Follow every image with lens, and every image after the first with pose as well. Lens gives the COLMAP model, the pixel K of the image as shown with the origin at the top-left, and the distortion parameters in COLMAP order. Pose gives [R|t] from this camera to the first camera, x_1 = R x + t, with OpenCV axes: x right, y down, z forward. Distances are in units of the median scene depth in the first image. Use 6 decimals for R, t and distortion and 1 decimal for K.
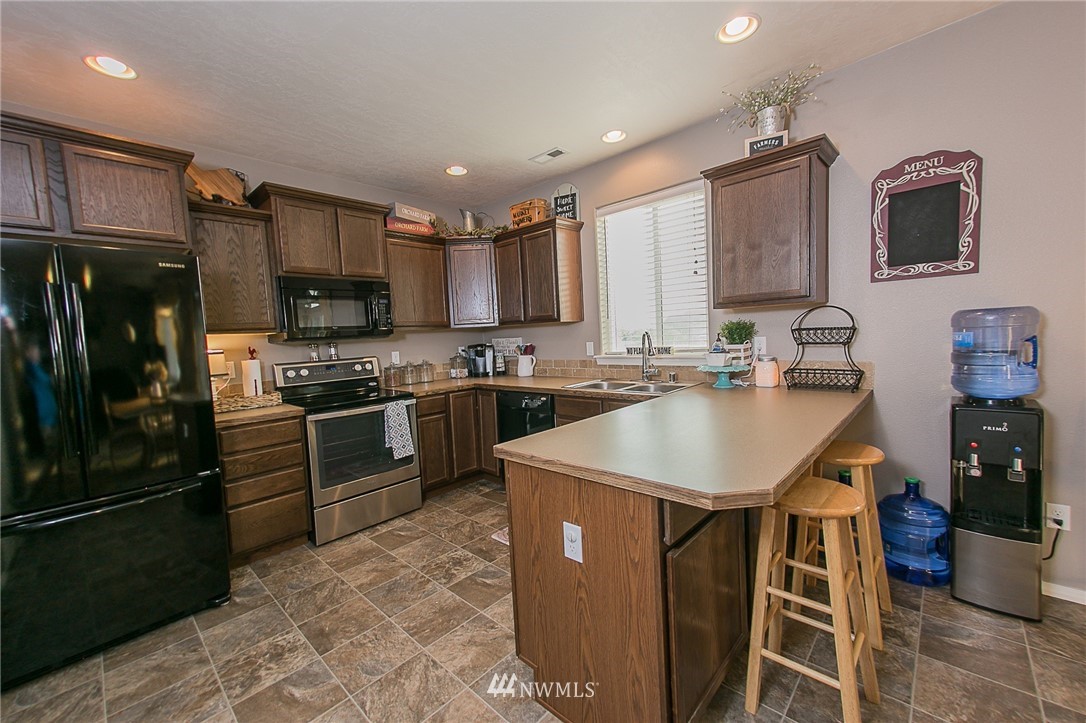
lens RADIAL K [[422.4, 0, 543.9], [0, 422.4, 363.6], [0, 0, 1]] dist [0.010944, -0.000484]
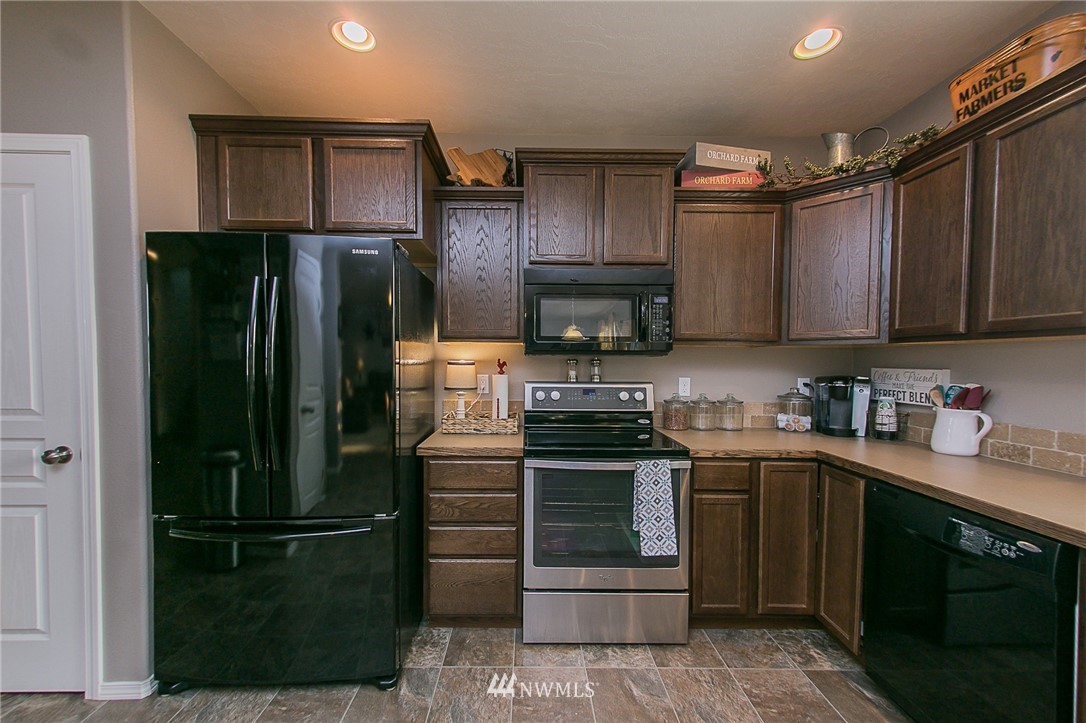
lens RADIAL K [[422.4, 0, 535.6], [0, 422.4, 371.8], [0, 0, 1]] dist [0.010944, -0.000484]
pose [[0.689496, 0.074677, -0.720430, -0.035732], [-0.092740, 0.995586, 0.014441, -0.028178], [0.718328, 0.056856, 0.693378, 0.414234]]
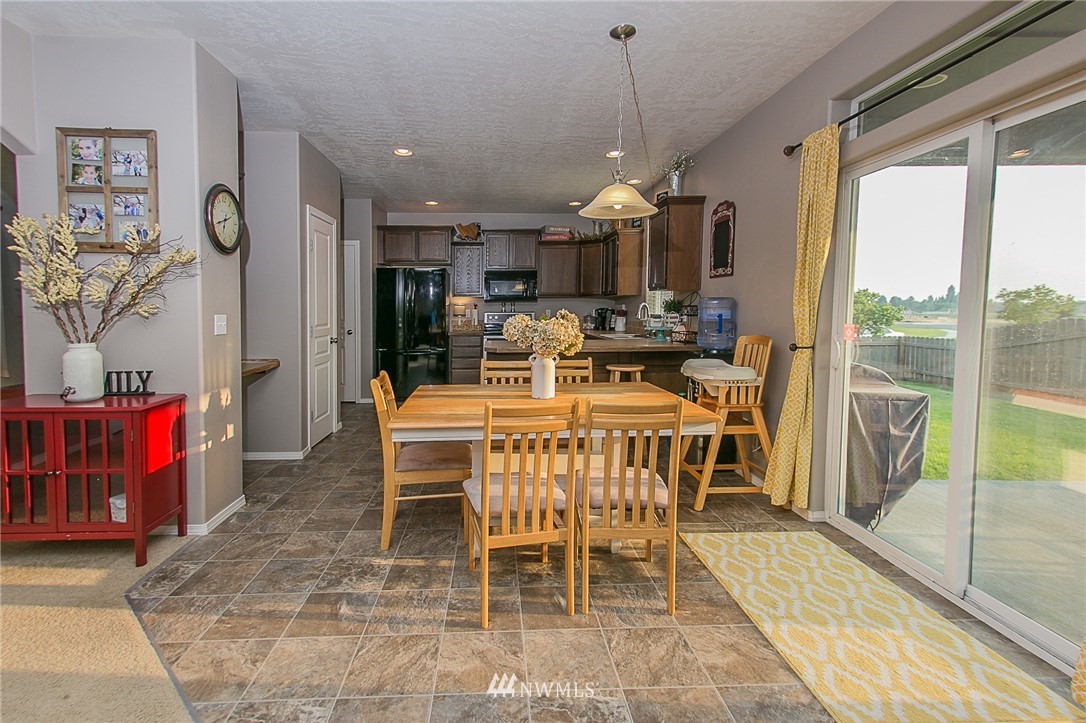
lens RADIAL K [[500.3, 0, 499.5], [0, 500.3, 334.2], [0, 0, 1]] dist [0.014311, -0.000277]
pose [[0.695899, 0.085461, -0.713036, 1.071597], [-0.081496, 0.995878, 0.039824, 0.004967], [0.713500, 0.030396, 0.699995, -0.601510]]
